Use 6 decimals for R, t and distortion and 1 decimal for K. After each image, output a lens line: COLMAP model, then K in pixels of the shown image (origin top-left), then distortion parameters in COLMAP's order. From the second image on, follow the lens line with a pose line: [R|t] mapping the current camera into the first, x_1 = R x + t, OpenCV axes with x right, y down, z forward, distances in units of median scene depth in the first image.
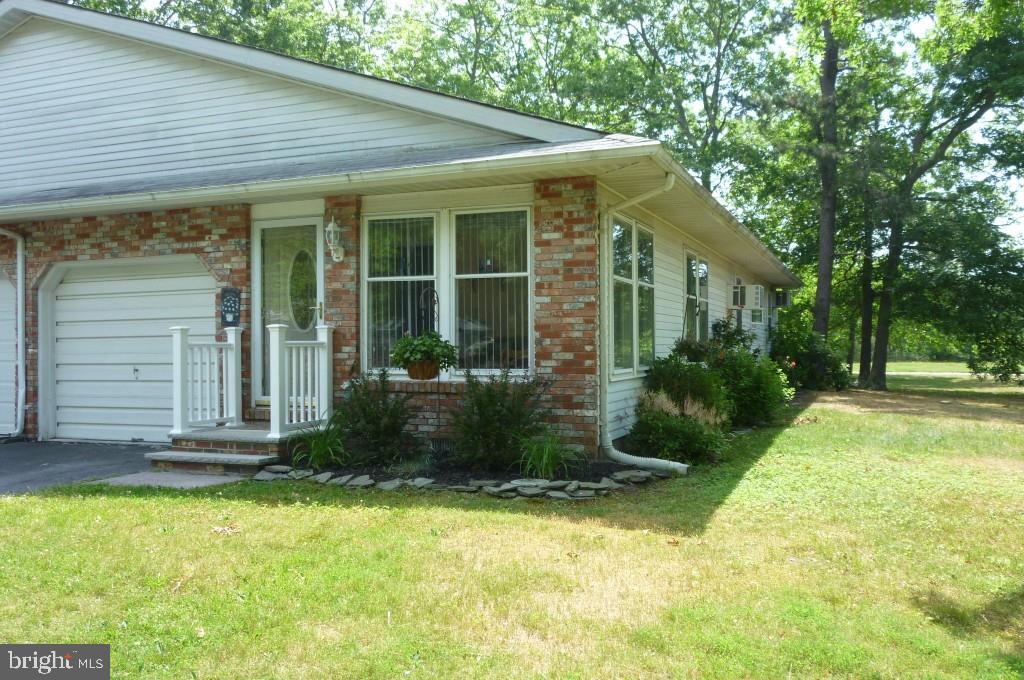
lens RADIAL K [[871.3, 0, 512.0], [0, 871.3, 340.0], [0, 0, 1]] dist [-0.000758, 0.012200]
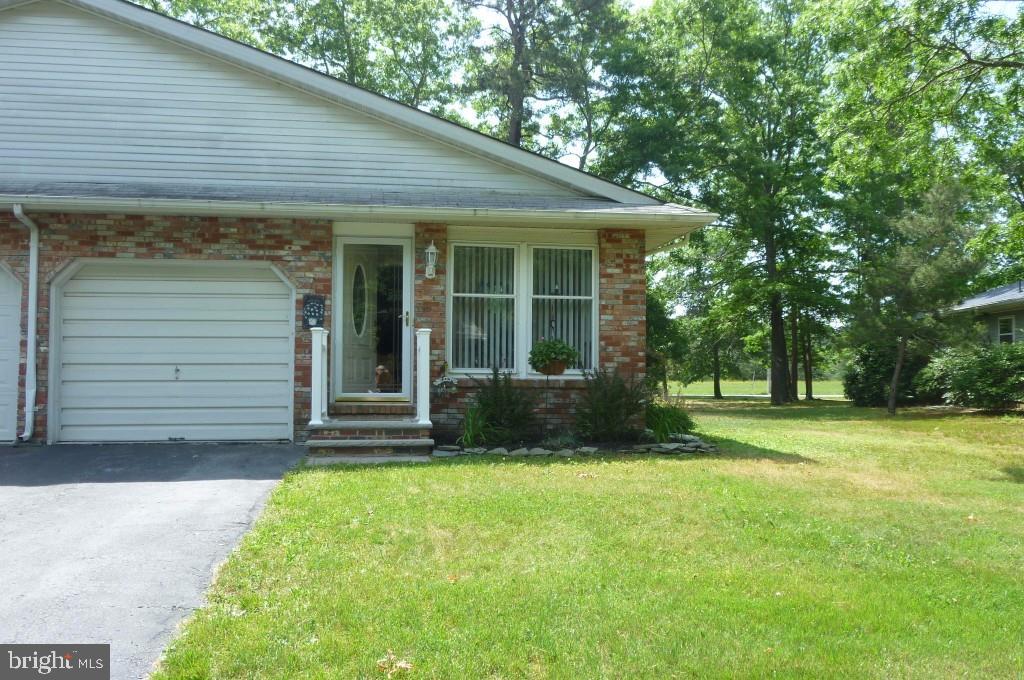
lens RADIAL K [[871.3, 0, 512.6], [0, 871.3, 340.5], [0, 0, 1]] dist [-0.000758, 0.012200]
pose [[0.866159, 0.028965, 0.498928, -0.649604], [-0.014109, 0.999338, -0.033521, 0.031099], [-0.499569, 0.021995, 0.865995, -0.078203]]
